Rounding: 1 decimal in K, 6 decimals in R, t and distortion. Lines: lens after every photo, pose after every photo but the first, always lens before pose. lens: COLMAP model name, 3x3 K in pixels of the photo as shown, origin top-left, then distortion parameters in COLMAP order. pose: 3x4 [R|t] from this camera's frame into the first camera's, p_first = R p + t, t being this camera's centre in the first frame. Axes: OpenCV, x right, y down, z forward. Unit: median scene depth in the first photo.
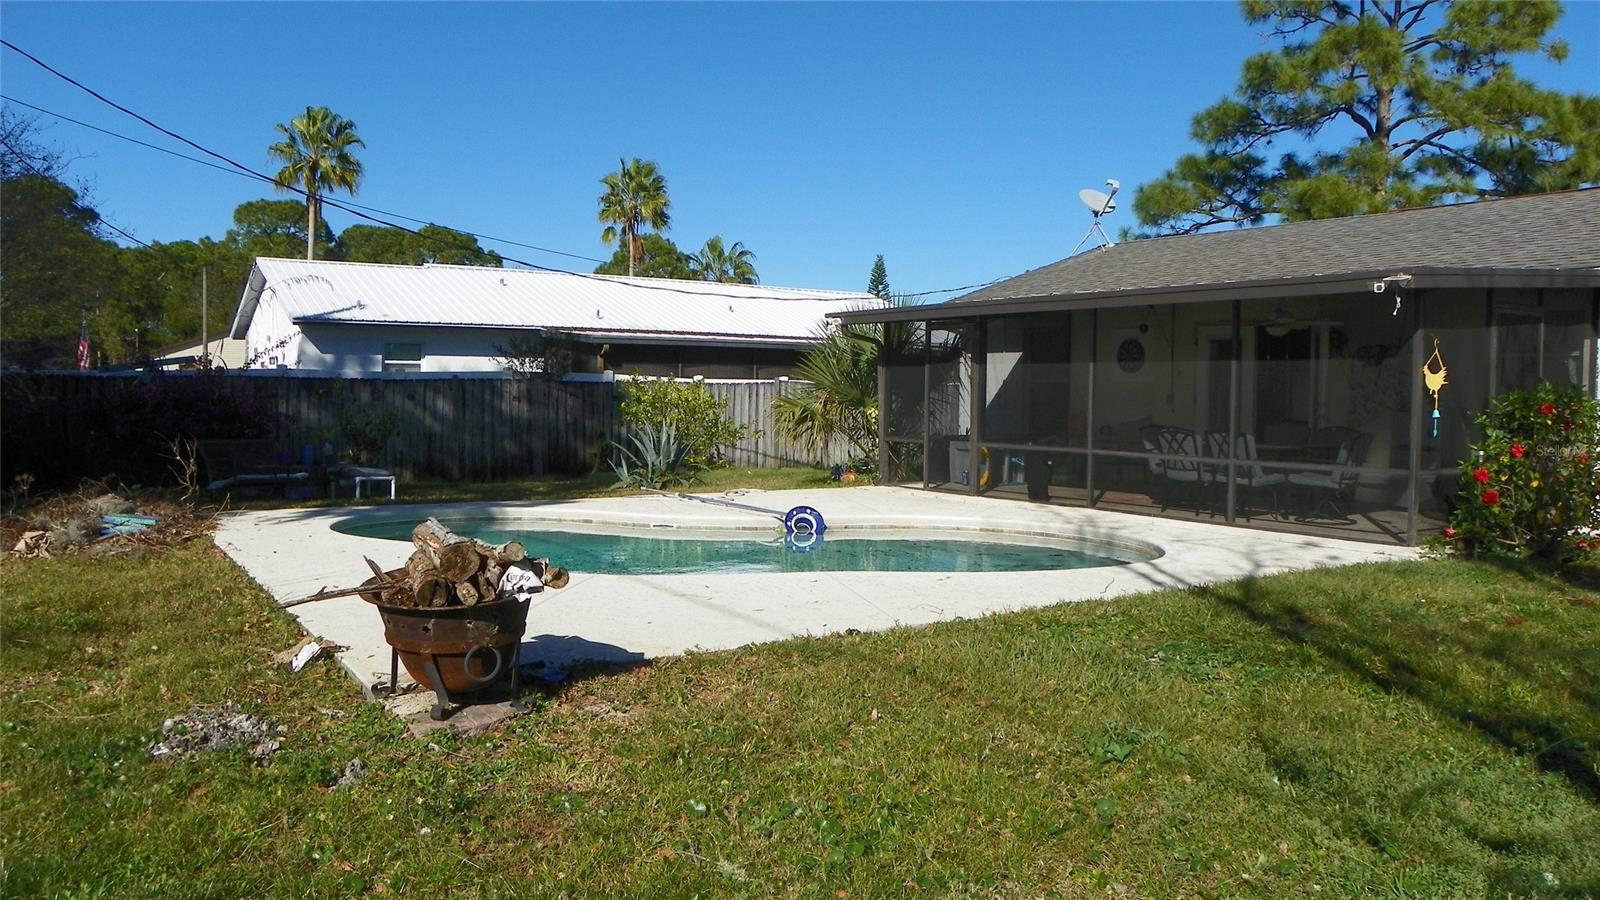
lens RADIAL K [[1199.8, 0, 793.2], [0, 1199.8, 470.0], [0, 0, 1]] dist [-0.153011, 0.093140]
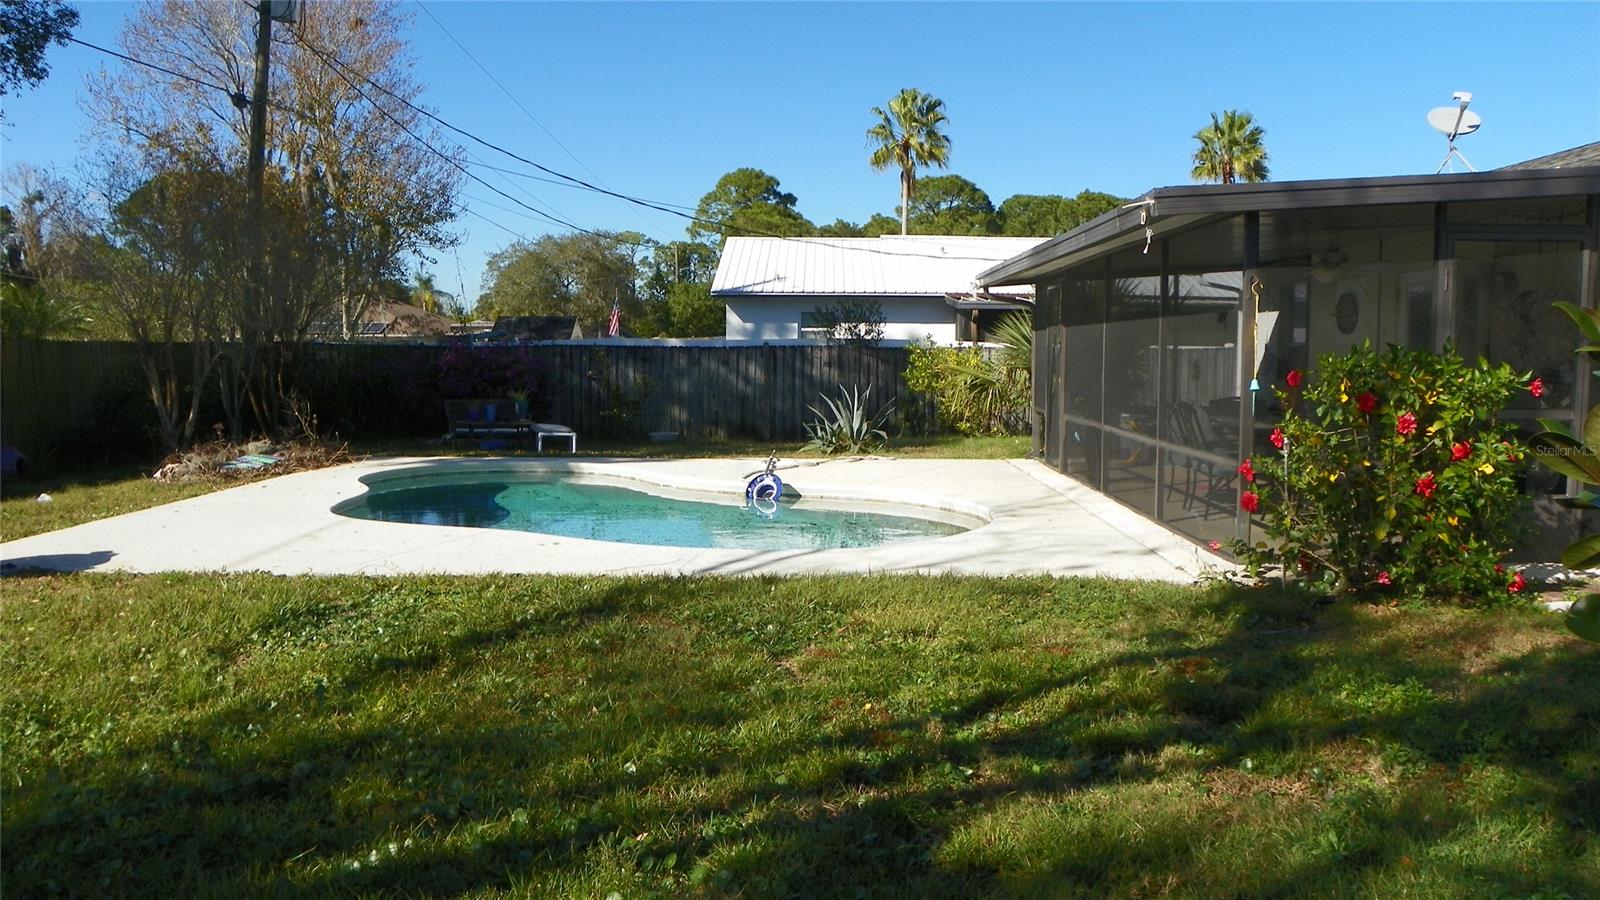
lens RADIAL K [[1199.8, 0, 793.2], [0, 1199.8, 470.0], [0, 0, 1]] dist [-0.153011, 0.093140]
pose [[0.828876, 0.047398, -0.557420, 0.339030], [-0.031009, 0.998765, 0.038817, -0.007268], [0.558572, -0.014890, 0.829323, 0.104741]]
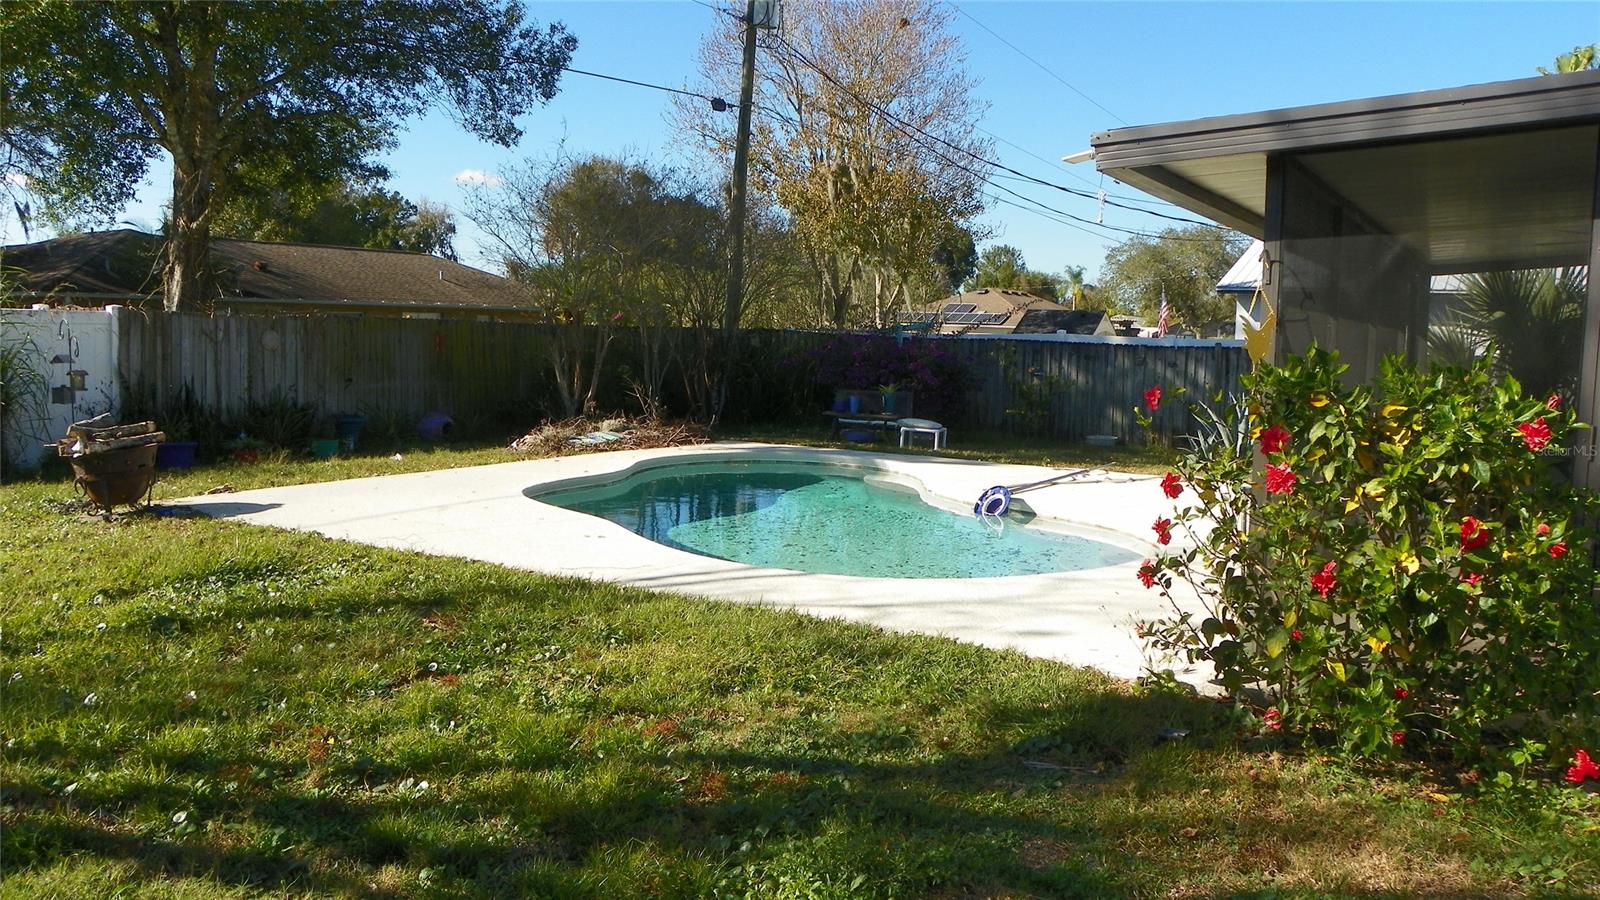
lens RADIAL K [[1199.8, 0, 793.2], [0, 1199.8, 470.0], [0, 0, 1]] dist [-0.153011, 0.093140]
pose [[0.414941, 0.099987, -0.904338, 0.434481], [-0.077504, 0.994215, 0.074363, -0.021061], [0.906541, 0.039233, 0.420290, 0.279733]]
